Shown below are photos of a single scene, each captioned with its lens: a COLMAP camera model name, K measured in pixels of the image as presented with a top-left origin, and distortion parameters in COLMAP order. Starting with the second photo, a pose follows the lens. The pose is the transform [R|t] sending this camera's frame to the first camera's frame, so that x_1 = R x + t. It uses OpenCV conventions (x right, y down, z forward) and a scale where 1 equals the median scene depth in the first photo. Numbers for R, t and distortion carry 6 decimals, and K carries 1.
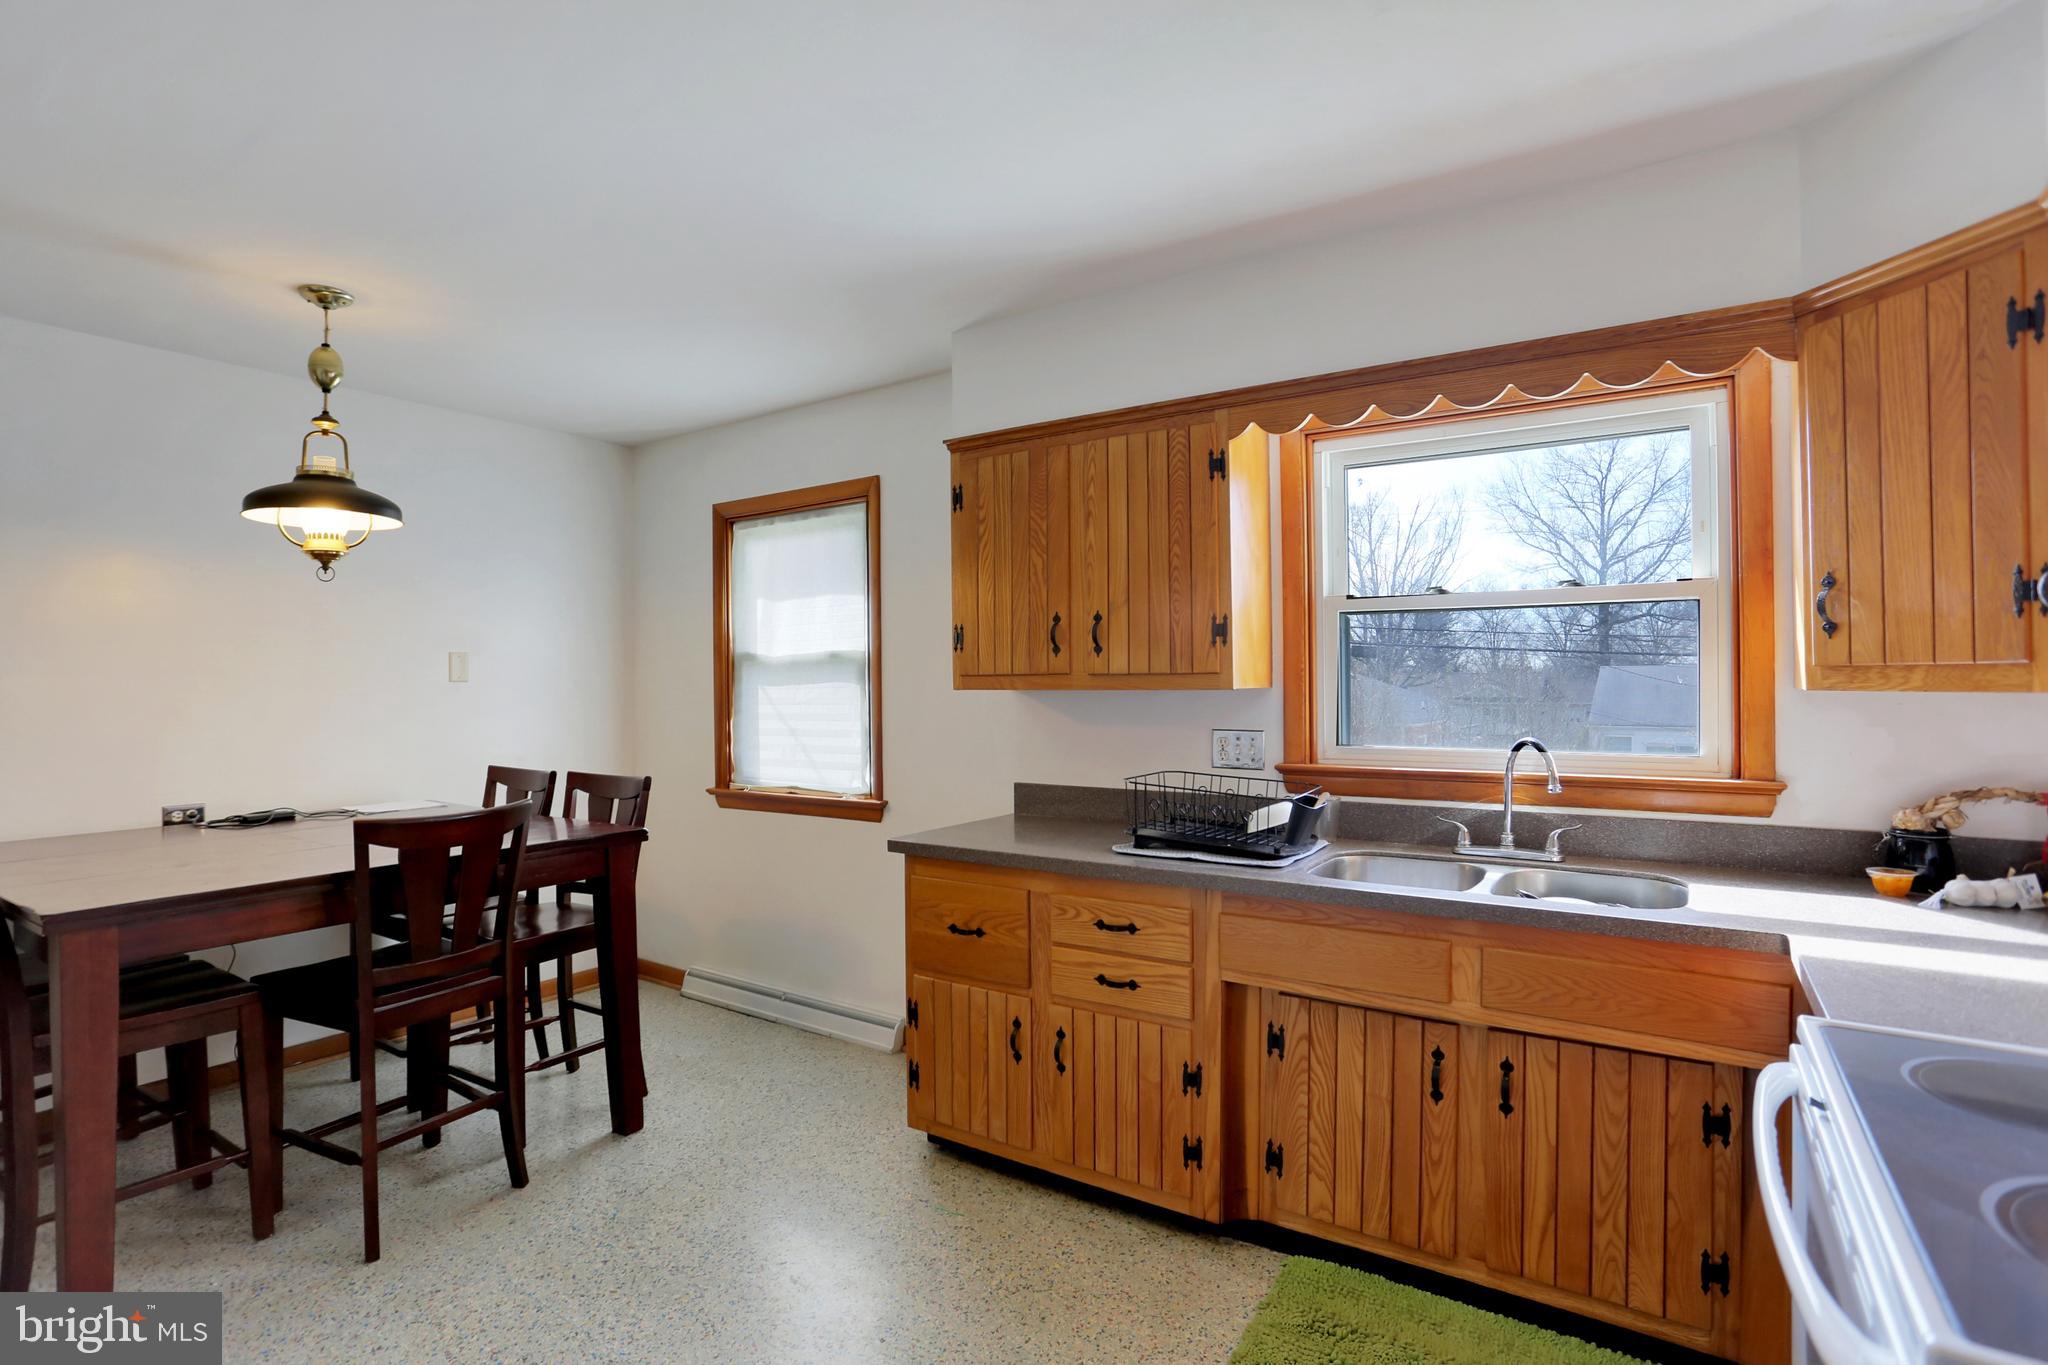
lens RADIAL K [[1022.9, 0, 1018.7], [0, 1022.9, 683.2], [0, 0, 1]] dist [-0.059063, 0.022778]
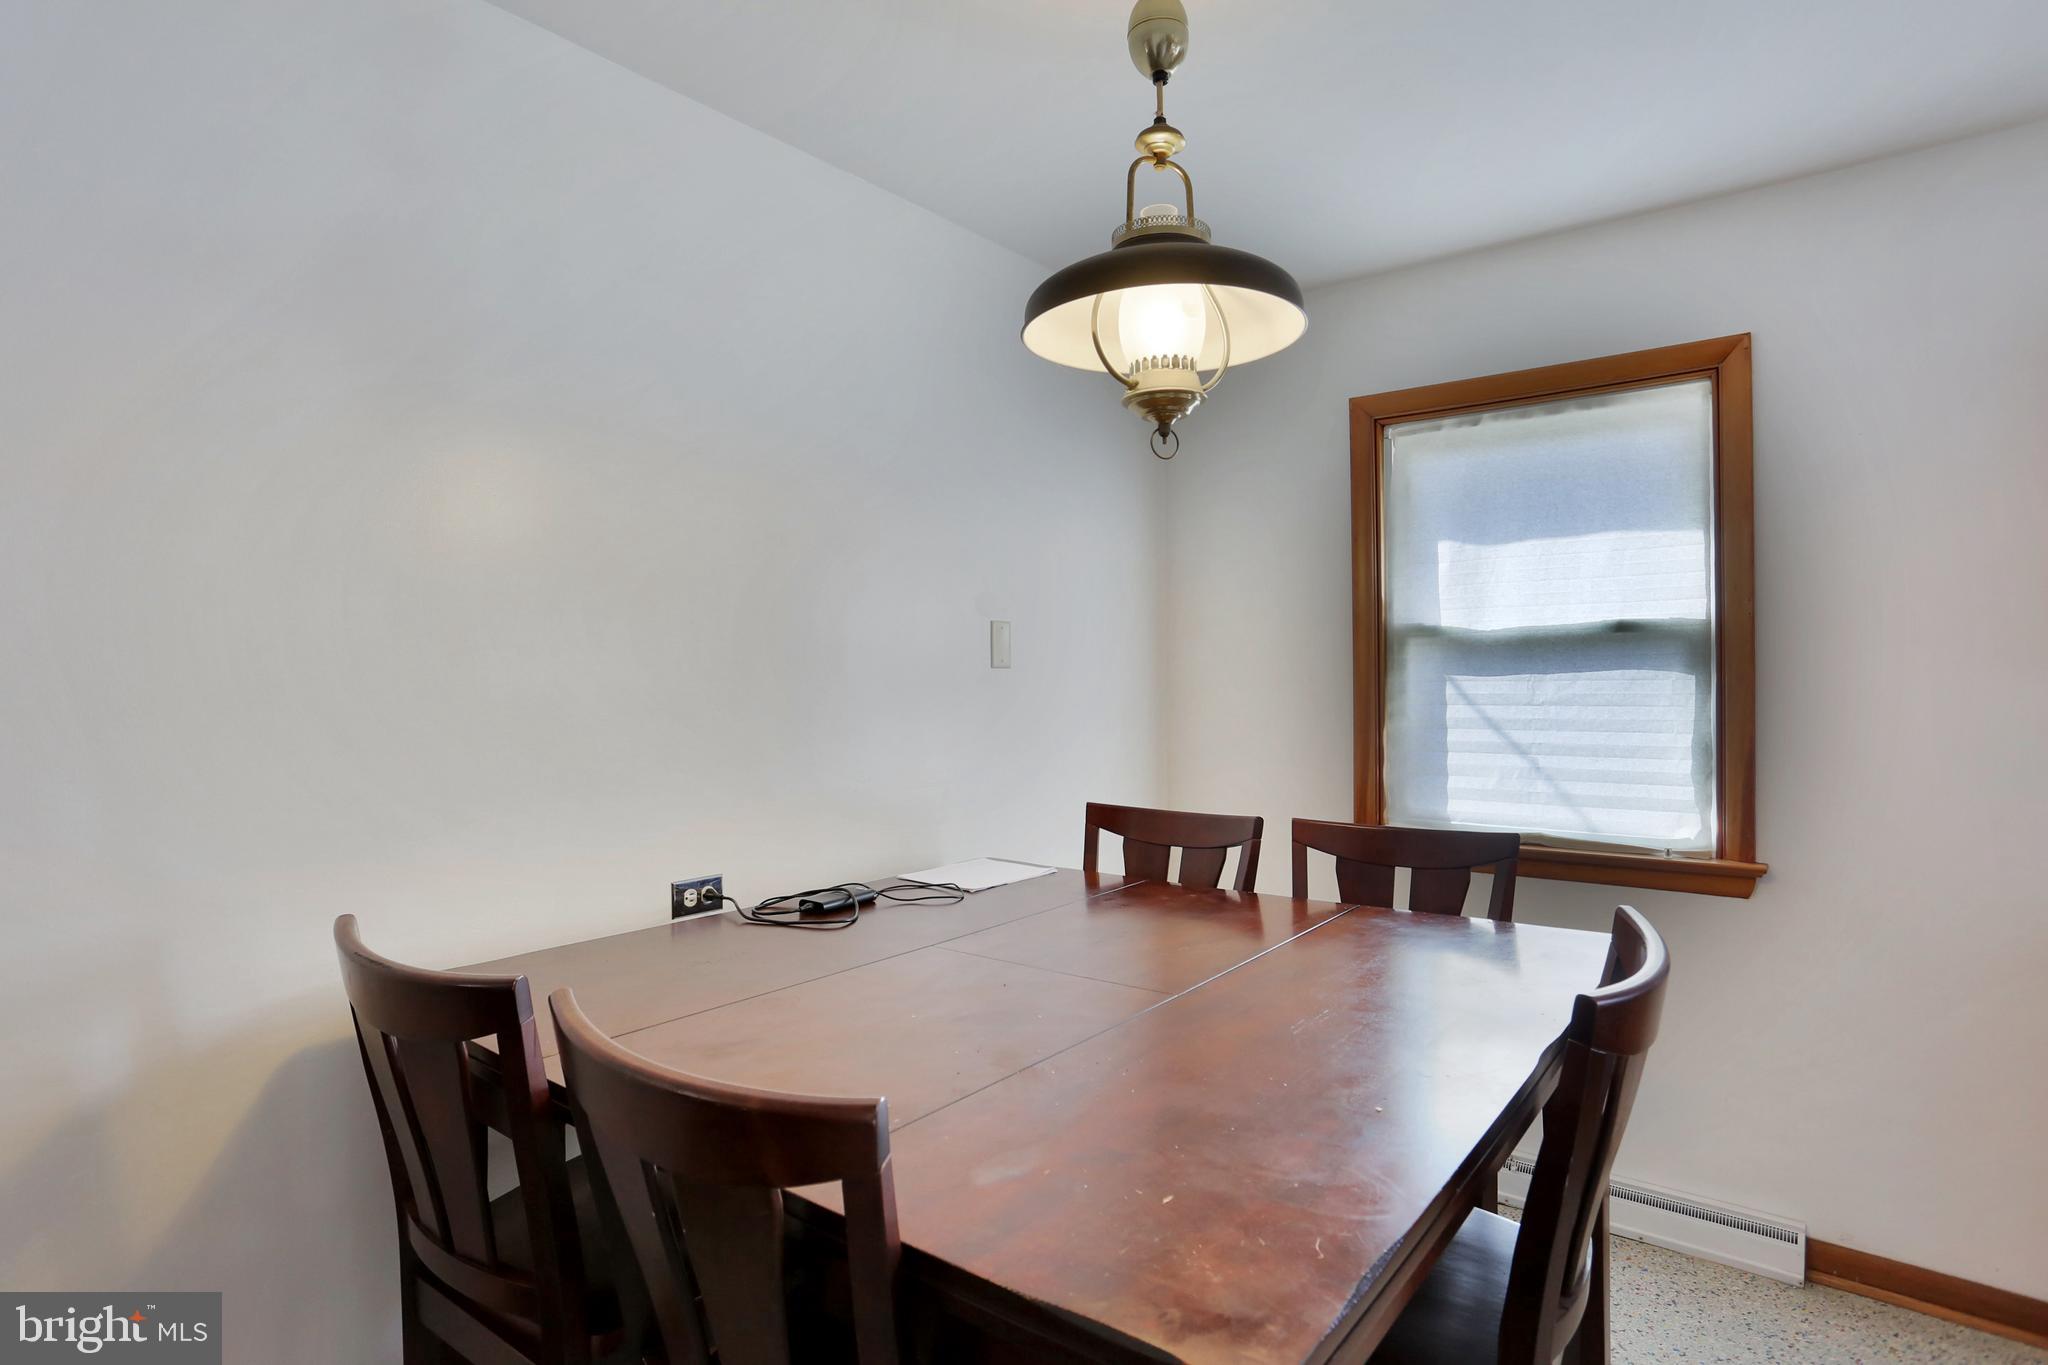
lens RADIAL K [[1079.6, 0, 1023.1], [0, 1079.6, 682.4], [0, 0, 1]] dist [-0.051070, 0.021359]
pose [[0.997730, 0.004711, -0.067172, -0.524733], [-0.004365, 0.999976, 0.005306, 0.004569], [0.067195, -0.005001, 0.997727, 0.335546]]
